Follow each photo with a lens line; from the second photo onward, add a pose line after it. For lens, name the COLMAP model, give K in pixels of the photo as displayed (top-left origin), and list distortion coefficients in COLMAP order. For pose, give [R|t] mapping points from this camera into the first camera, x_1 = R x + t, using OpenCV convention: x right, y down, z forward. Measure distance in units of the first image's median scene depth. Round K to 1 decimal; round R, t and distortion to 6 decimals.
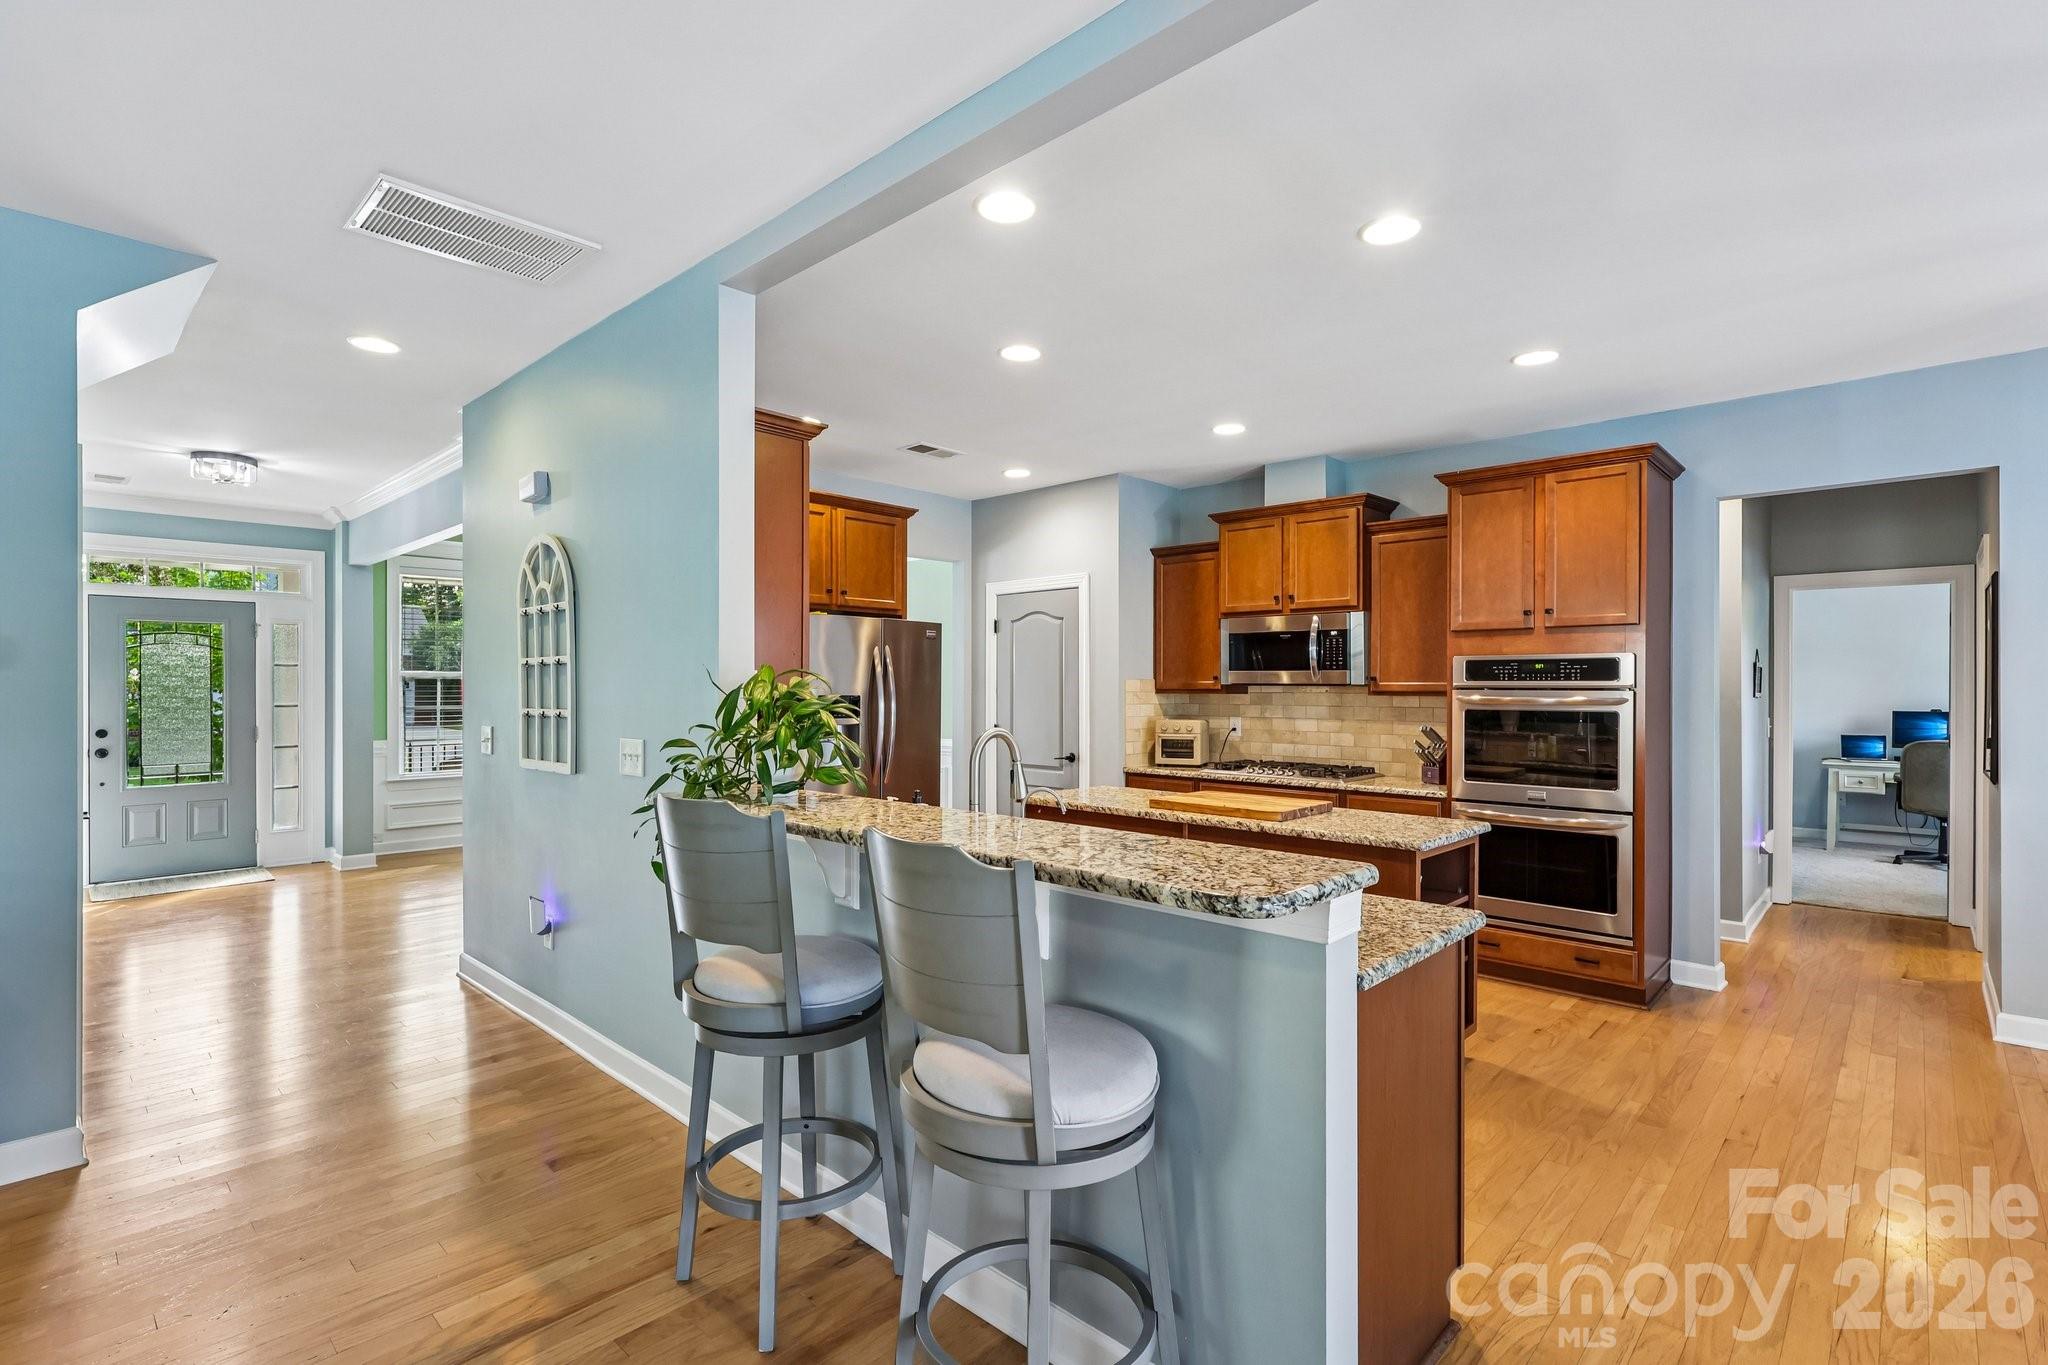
lens RADIAL K [[953.3, 0, 1029.3], [0, 953.3, 688.0], [0, 0, 1]] dist [0.002065, -0.000487]
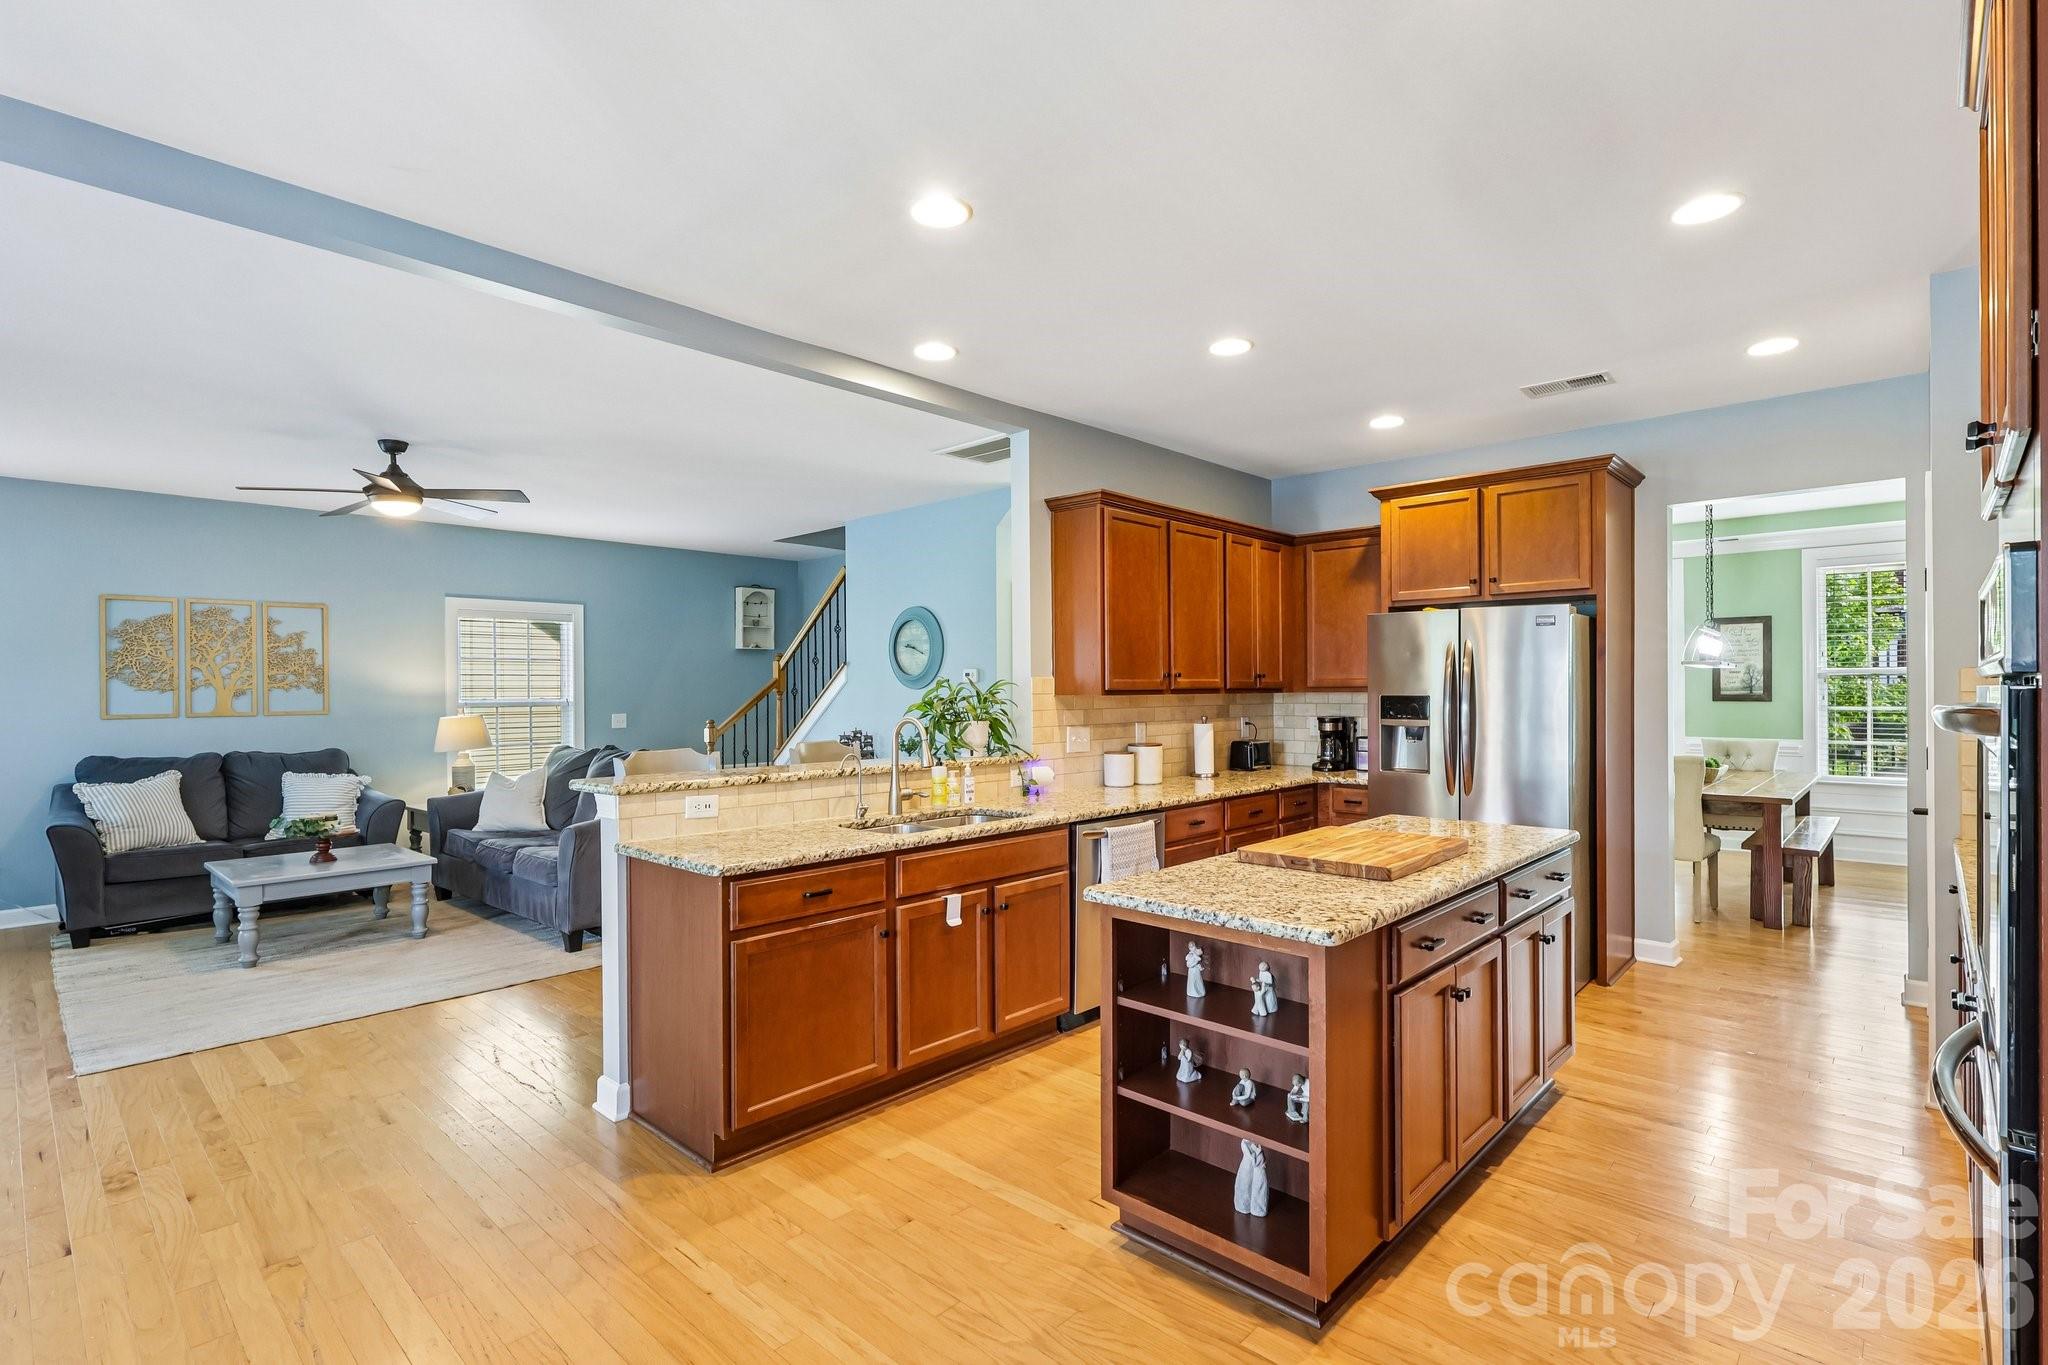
lens RADIAL K [[973.0, 0, 1036.6], [0, 973.0, 687.8], [0, 0, 1]] dist [0.002063, 0.000299]
pose [[0.004865, -0.002516, -0.999985, 0.705049], [0.006060, 0.999979, -0.002487, 0.000284], [0.999970, -0.006048, 0.004881, 0.561847]]
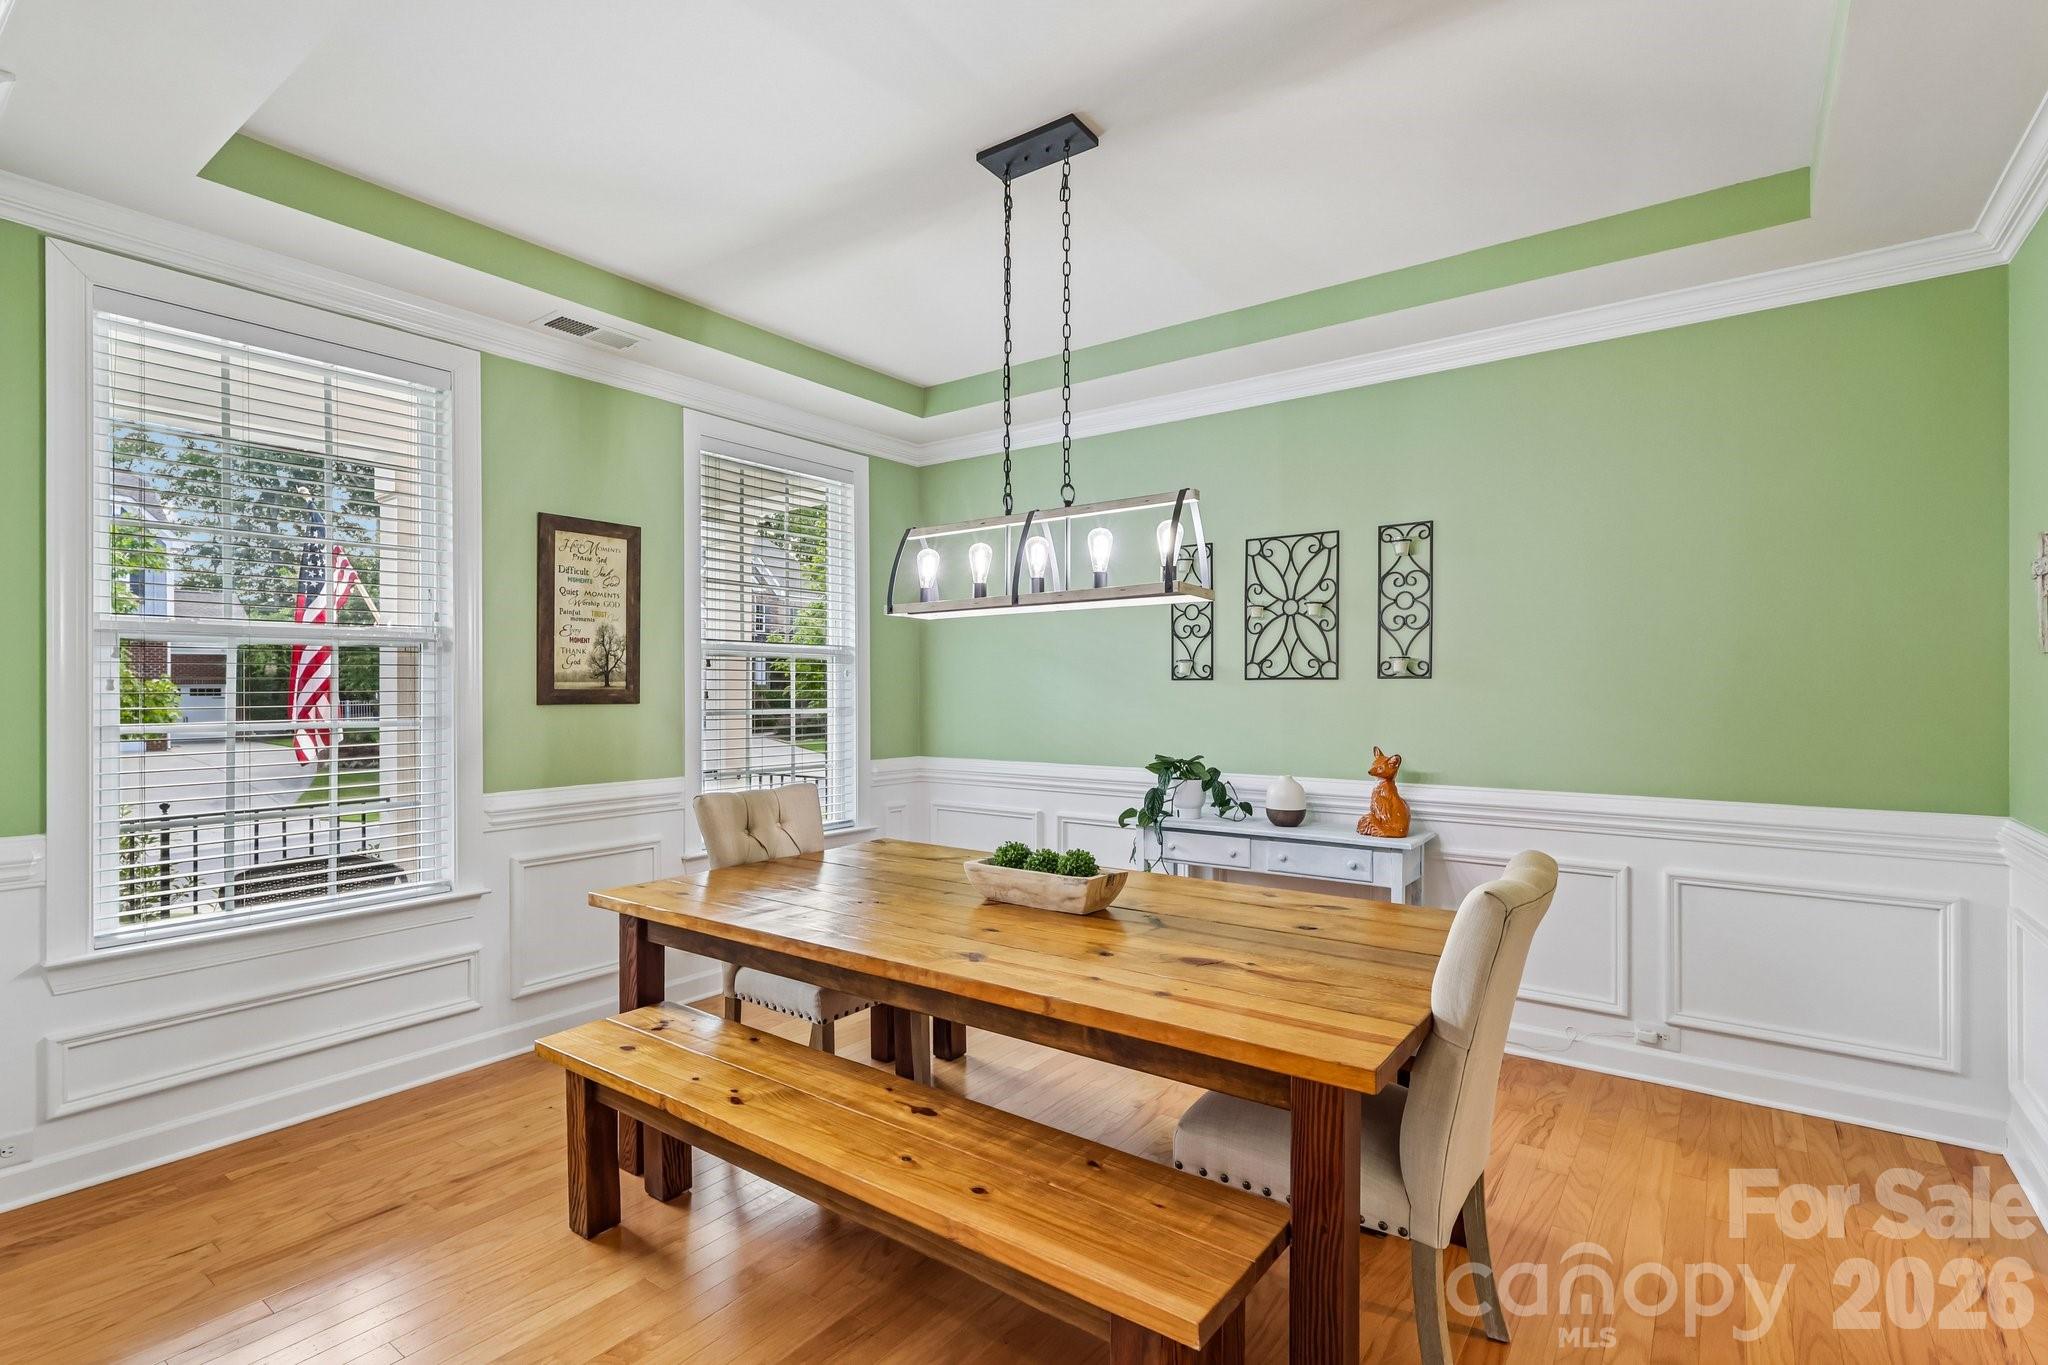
lens RADIAL K [[973.0, 0, 1036.6], [0, 973.0, 687.8], [0, 0, 1]] dist [0.002063, 0.000299]
pose [[0.992055, -0.006484, 0.125636, -0.571825], [0.005895, 0.999970, 0.005056, 0.010864], [-0.125665, -0.004275, 0.992063, 0.933896]]
